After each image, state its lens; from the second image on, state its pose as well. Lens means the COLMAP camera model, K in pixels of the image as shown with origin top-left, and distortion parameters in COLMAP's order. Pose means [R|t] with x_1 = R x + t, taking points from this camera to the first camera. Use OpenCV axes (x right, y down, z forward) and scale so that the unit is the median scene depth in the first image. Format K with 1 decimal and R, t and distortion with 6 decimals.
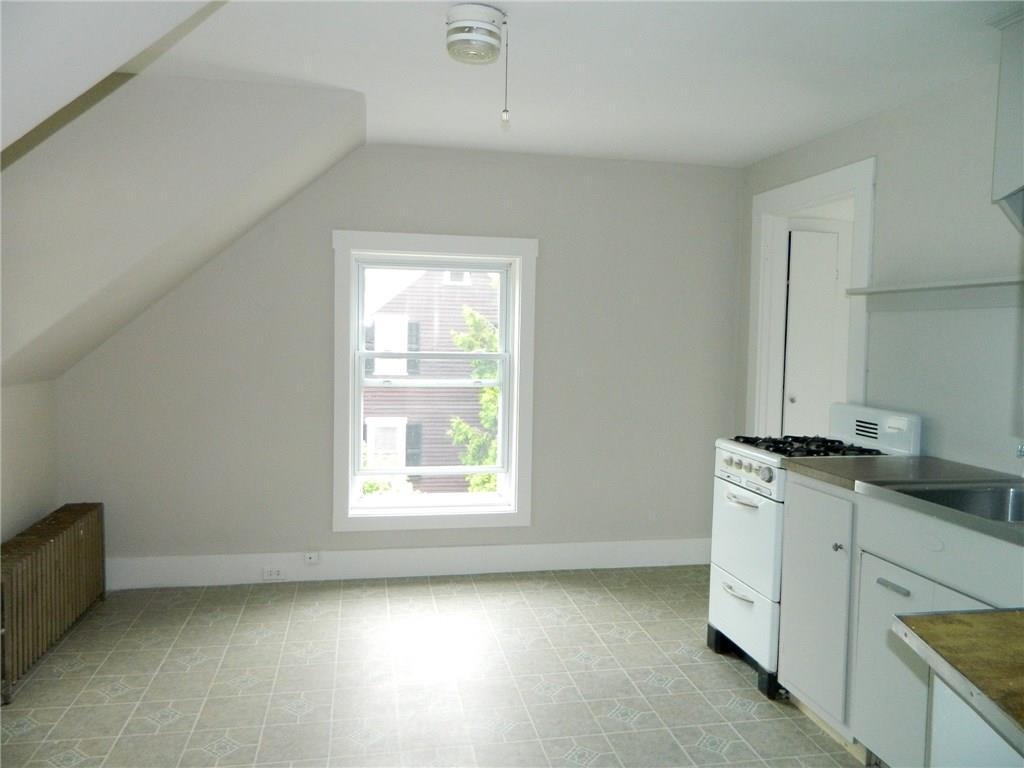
lens RADIAL K [[752.3, 0, 509.2], [0, 752.3, 378.4], [0, 0, 1]] dist [0.002273, -0.003330]
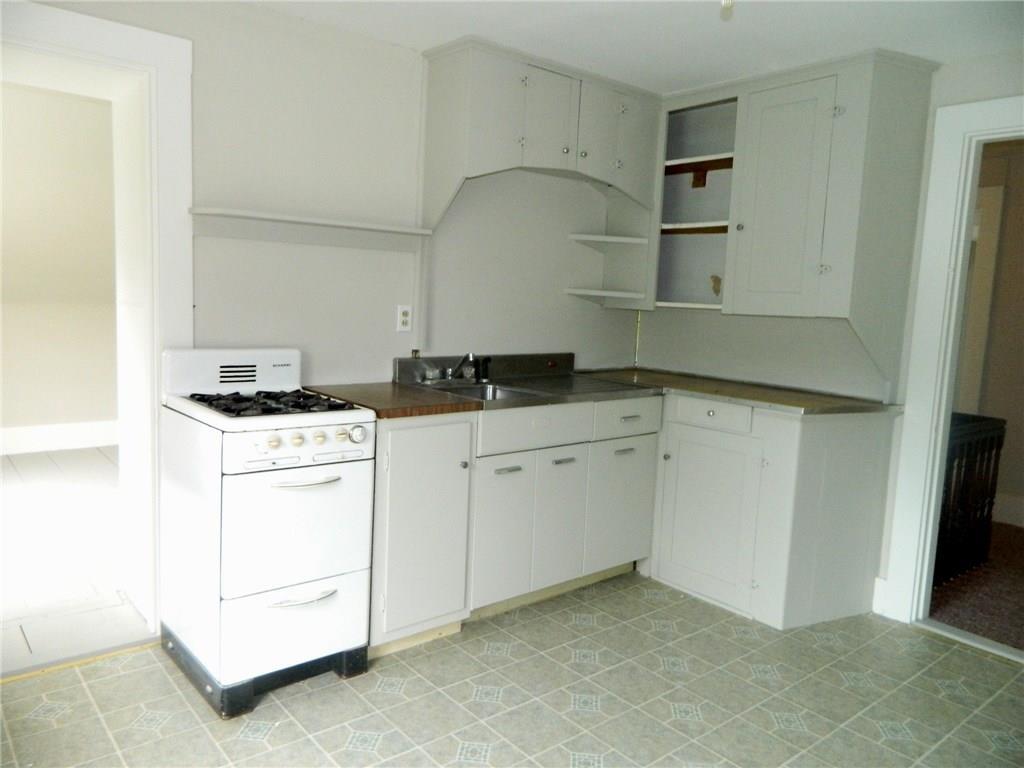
lens RADIAL K [[752.3, 0, 509.2], [0, 752.3, 378.4], [0, 0, 1]] dist [0.002273, -0.003330]
pose [[-0.476923, -0.137826, 0.868072, -0.429310], [0.000720, 0.987567, 0.157194, -0.063538], [-0.878945, 0.075595, -0.470894, 1.108850]]
